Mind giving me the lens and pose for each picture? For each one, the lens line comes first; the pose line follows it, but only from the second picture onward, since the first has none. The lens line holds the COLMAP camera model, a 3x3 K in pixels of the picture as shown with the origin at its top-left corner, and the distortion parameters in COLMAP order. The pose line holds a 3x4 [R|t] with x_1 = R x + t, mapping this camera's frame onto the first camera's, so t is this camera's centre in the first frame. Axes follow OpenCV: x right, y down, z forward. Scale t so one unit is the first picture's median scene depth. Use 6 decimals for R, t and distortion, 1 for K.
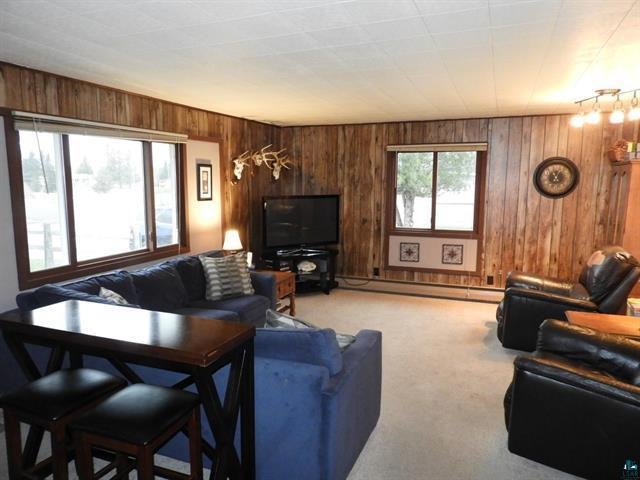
lens RADIAL K [[452.9, 0, 318.4], [0, 452.9, 239.7], [0, 0, 1]] dist [0.000227, -0.009874]
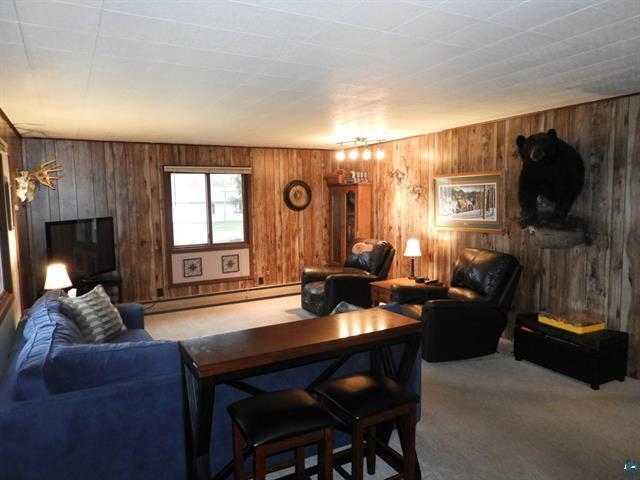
lens RADIAL K [[452.9, 0, 322.7], [0, 452.9, 236.9], [0, 0, 1]] dist [0.000227, -0.009874]
pose [[0.625509, -0.081244, 0.775975, -0.432466], [0.119726, 0.992779, 0.007433, -0.015108], [-0.770976, 0.088255, 0.630720, 0.100579]]
